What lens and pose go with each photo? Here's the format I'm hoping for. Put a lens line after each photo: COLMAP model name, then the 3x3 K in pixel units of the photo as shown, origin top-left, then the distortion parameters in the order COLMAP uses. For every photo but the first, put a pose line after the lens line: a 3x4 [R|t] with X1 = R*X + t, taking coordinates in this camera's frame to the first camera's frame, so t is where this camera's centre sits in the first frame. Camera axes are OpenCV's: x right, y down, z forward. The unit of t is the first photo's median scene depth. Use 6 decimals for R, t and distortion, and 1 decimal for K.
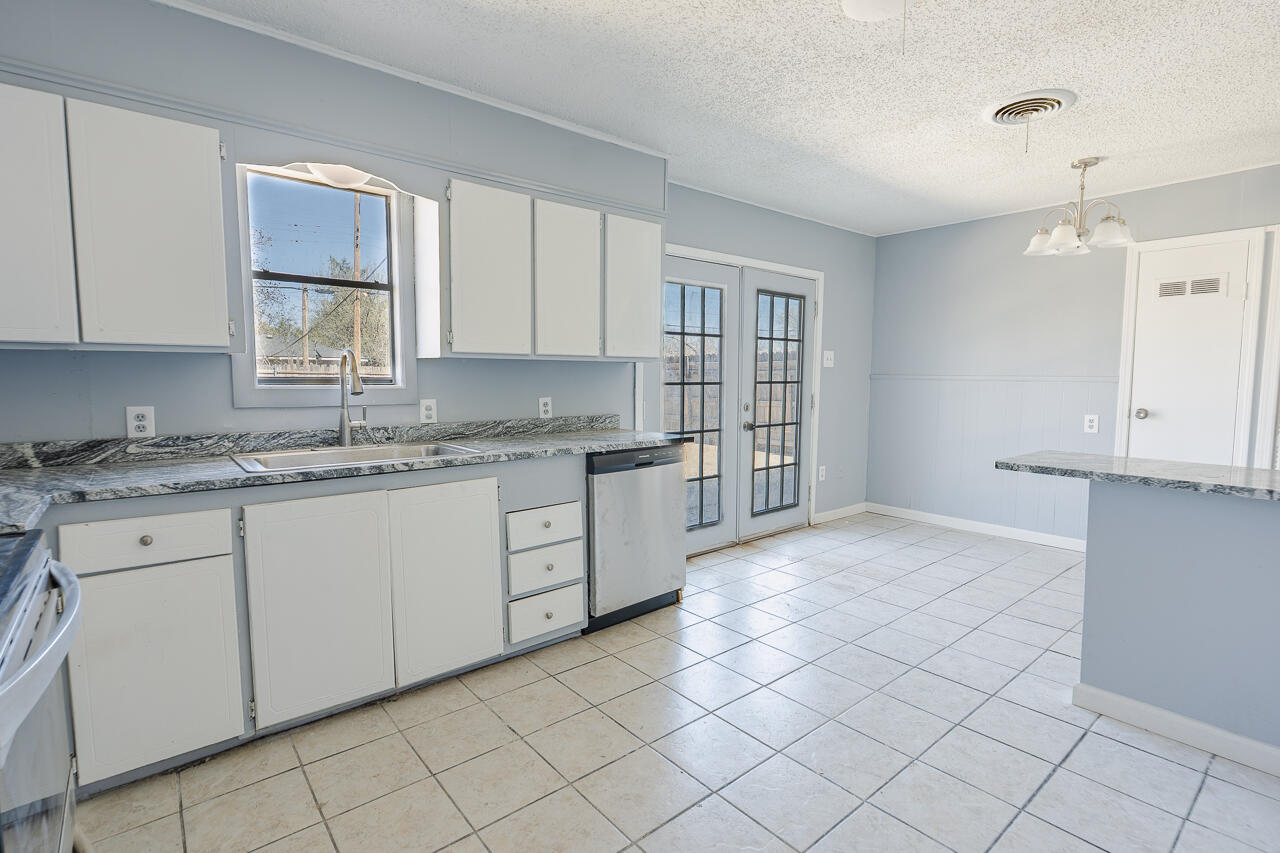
lens RADIAL K [[609.8, 0, 640.0], [0, 609.8, 426.5], [0, 0, 1]] dist [0.000804, -0.000089]
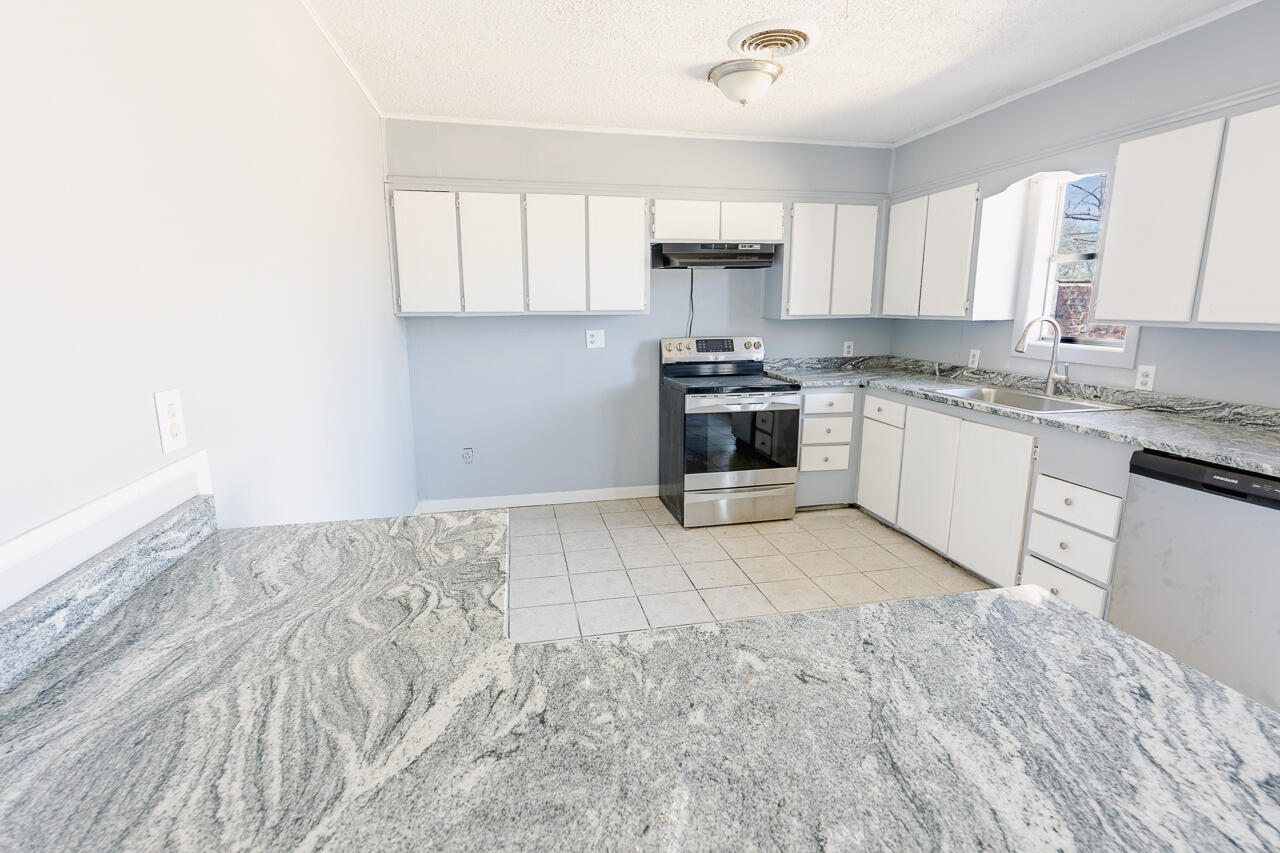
lens RADIAL K [[609.8, 0, 640.0], [0, 609.8, 426.5], [0, 0, 1]] dist [0.000804, -0.000089]
pose [[-0.465905, 0.172626, -0.867832, 1.036778], [-0.072565, 0.970026, 0.231911, -0.136779], [0.881854, 0.171023, -0.439413, 0.850336]]
